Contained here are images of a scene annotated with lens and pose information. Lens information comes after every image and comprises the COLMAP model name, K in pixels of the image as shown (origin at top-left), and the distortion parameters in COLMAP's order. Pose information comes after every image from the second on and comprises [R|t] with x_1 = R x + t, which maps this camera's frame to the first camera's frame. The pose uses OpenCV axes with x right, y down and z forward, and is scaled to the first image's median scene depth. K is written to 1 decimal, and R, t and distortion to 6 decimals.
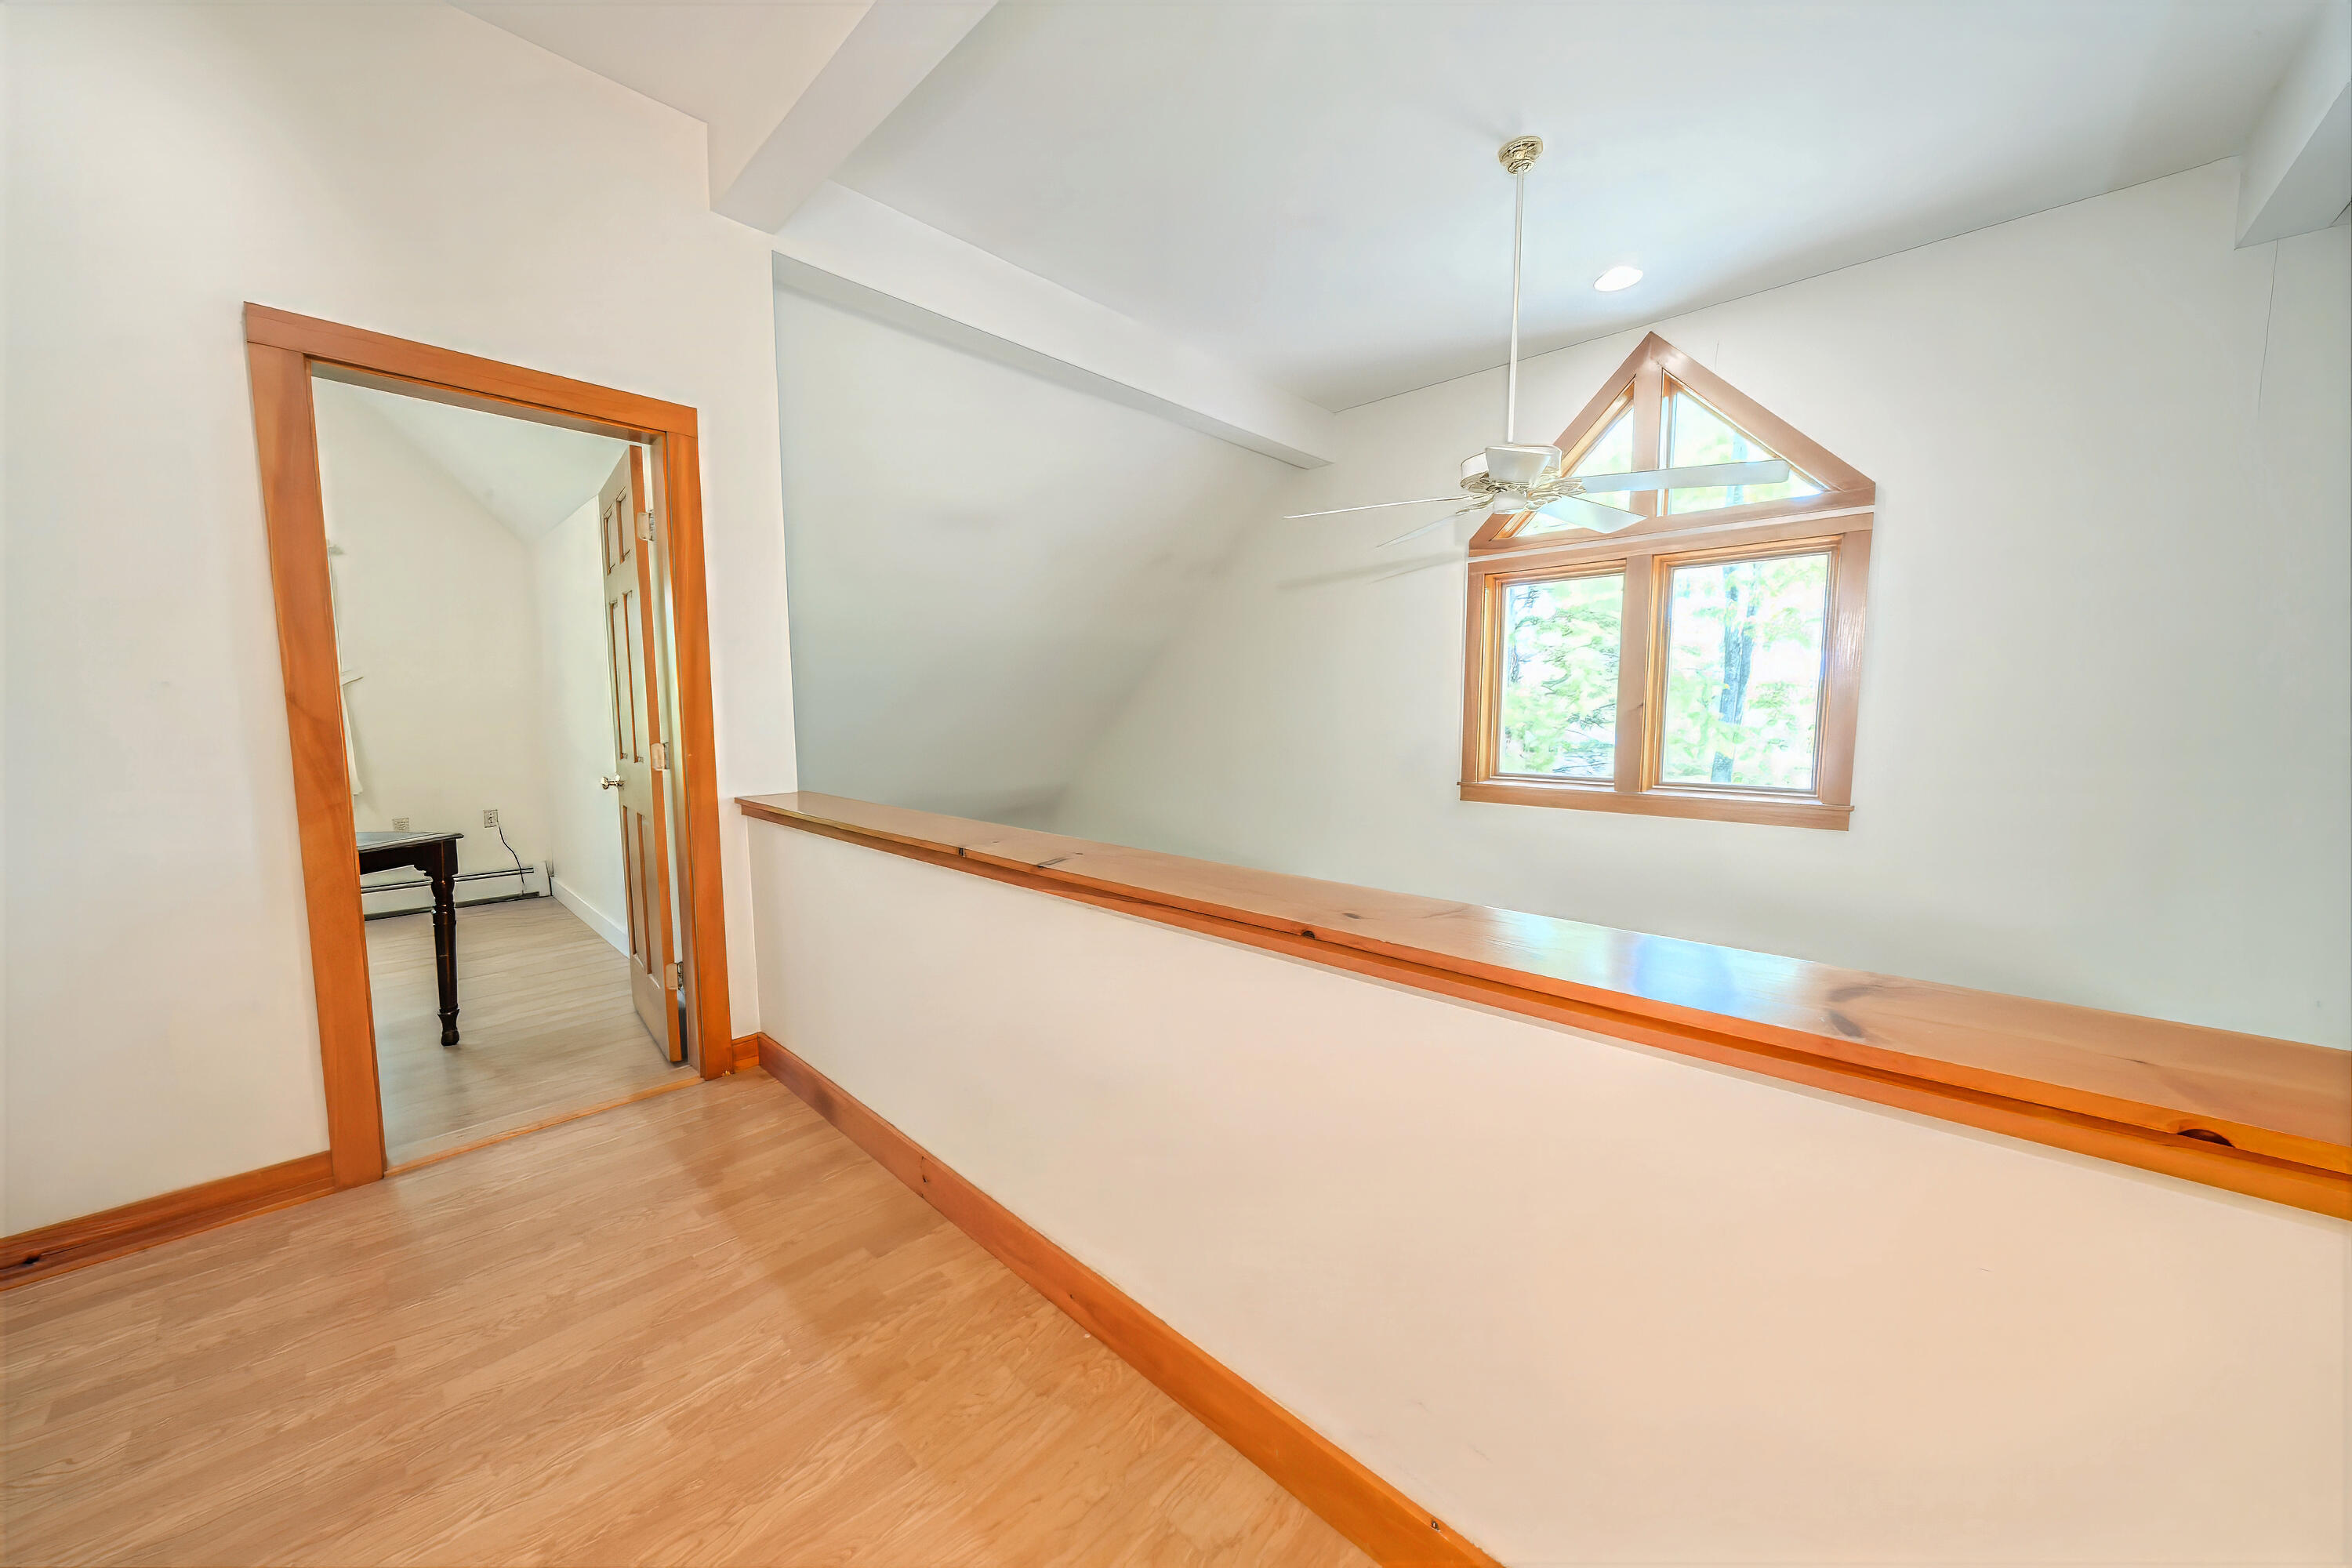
lens RADIAL K [[805.6, 0, 1177.2], [0, 805.6, 783.2], [0, 0, 1]] dist [-0.000407, -0.002781]
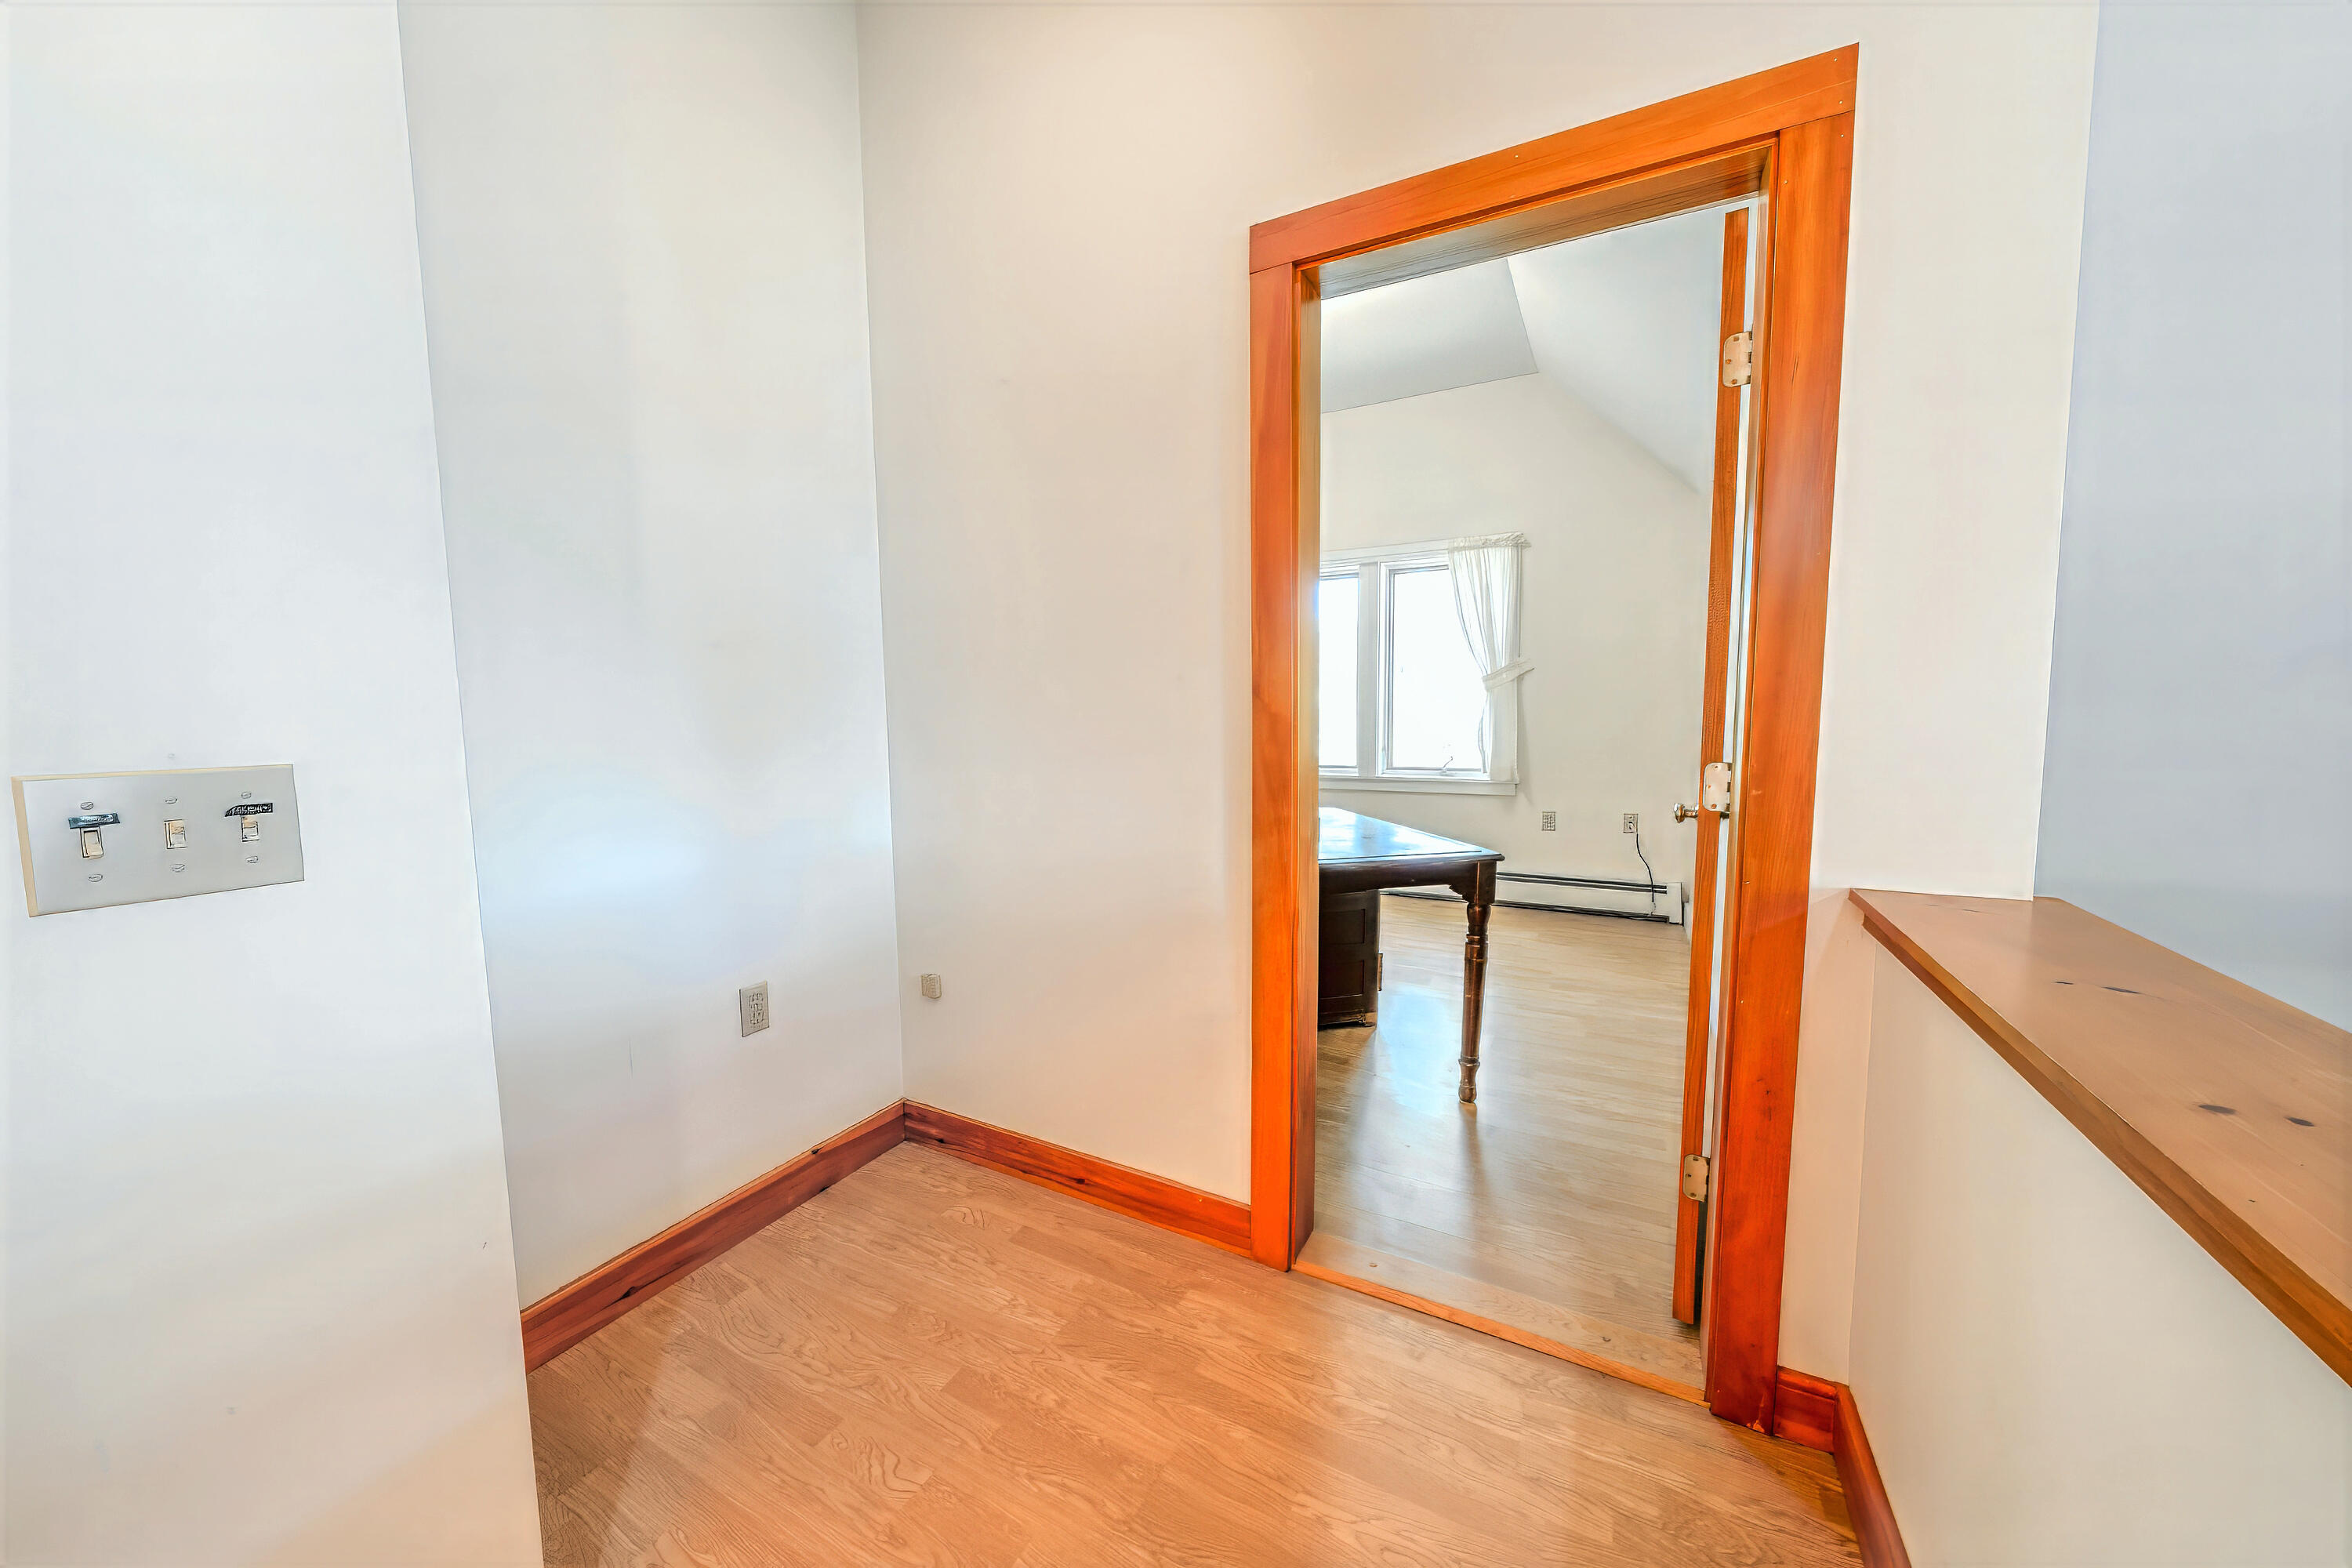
lens RADIAL K [[838.3, 0, 1155.4], [0, 838.3, 787.4], [0, 0, 1]] dist [-0.001594, -0.000170]
pose [[0.250528, 0.094676, -0.963469, -0.196844], [-0.079696, 0.993846, 0.076938, -0.047767], [0.964823, 0.057509, 0.256531, 0.503817]]
